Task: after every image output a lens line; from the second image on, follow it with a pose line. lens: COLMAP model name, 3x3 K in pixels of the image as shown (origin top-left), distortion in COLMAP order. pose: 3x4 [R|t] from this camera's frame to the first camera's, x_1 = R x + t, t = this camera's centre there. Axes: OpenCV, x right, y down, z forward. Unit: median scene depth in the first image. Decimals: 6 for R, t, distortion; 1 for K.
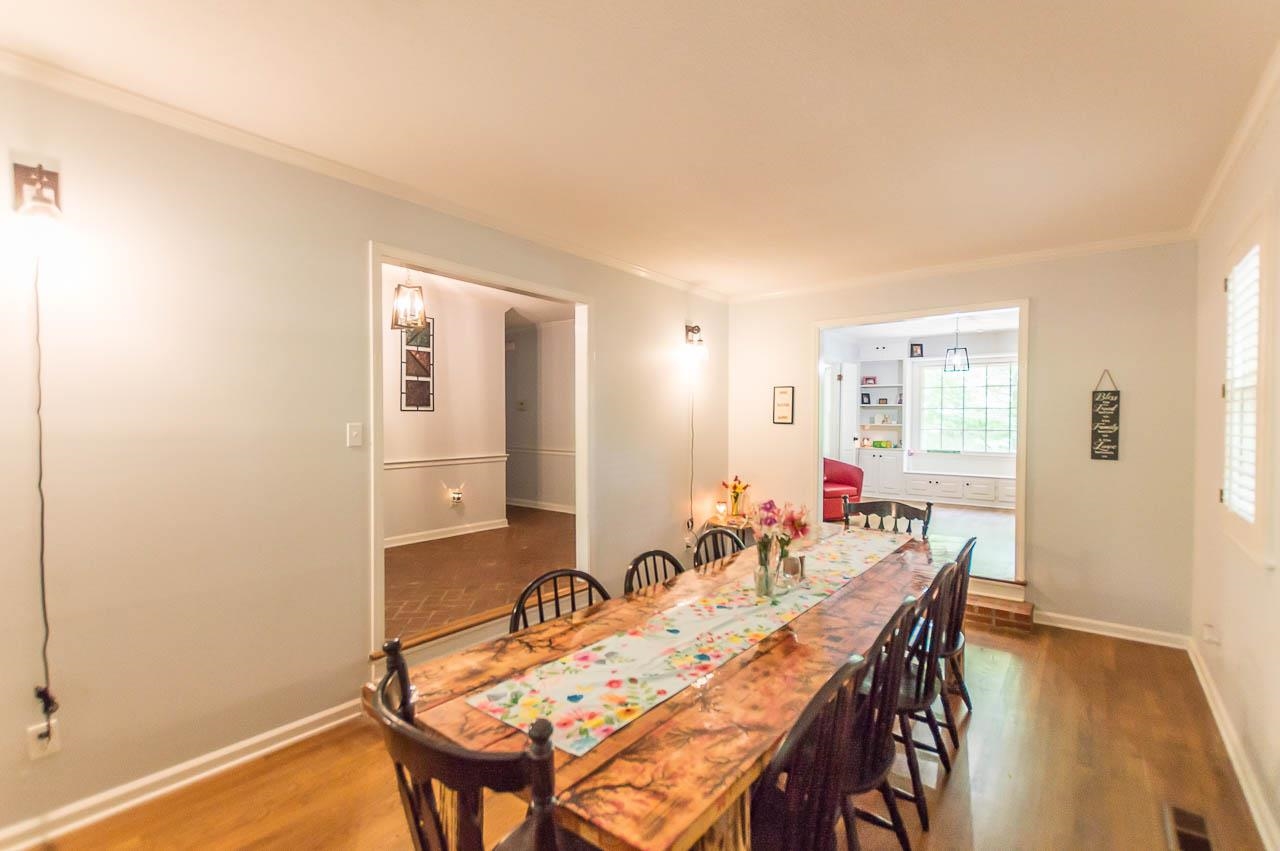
lens RADIAL K [[563.5, 0, 649.4], [0, 563.5, 428.4], [0, 0, 1]] dist [0.005290, 0.000174]
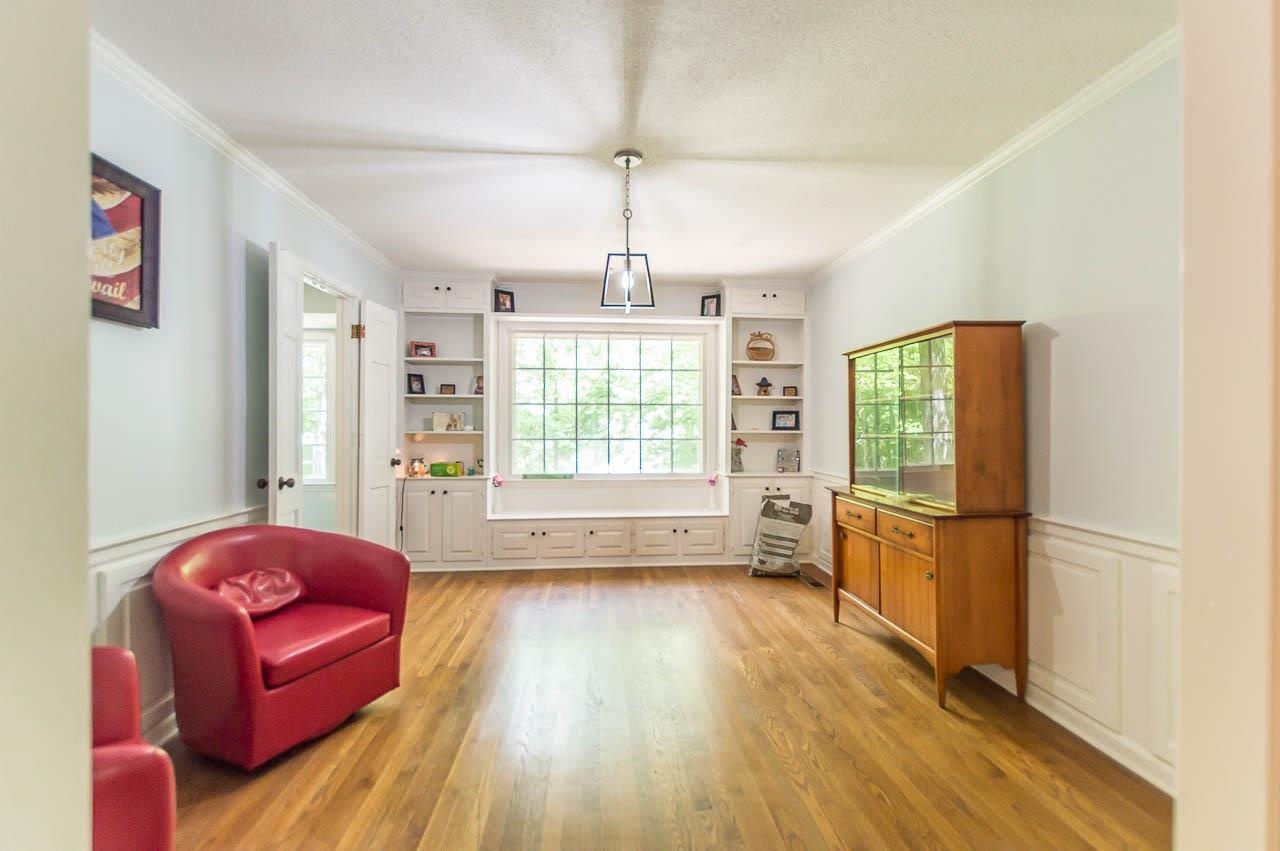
lens RADIAL K [[563.5, 0, 642.0], [0, 563.5, 424.4], [0, 0, 1]] dist [0.005290, 0.000174]
pose [[0.737675, -0.005648, 0.675132, 0.189671], [0.014614, 0.999864, -0.007603, -0.007506], [-0.674997, 0.015475, 0.737658, 0.485131]]
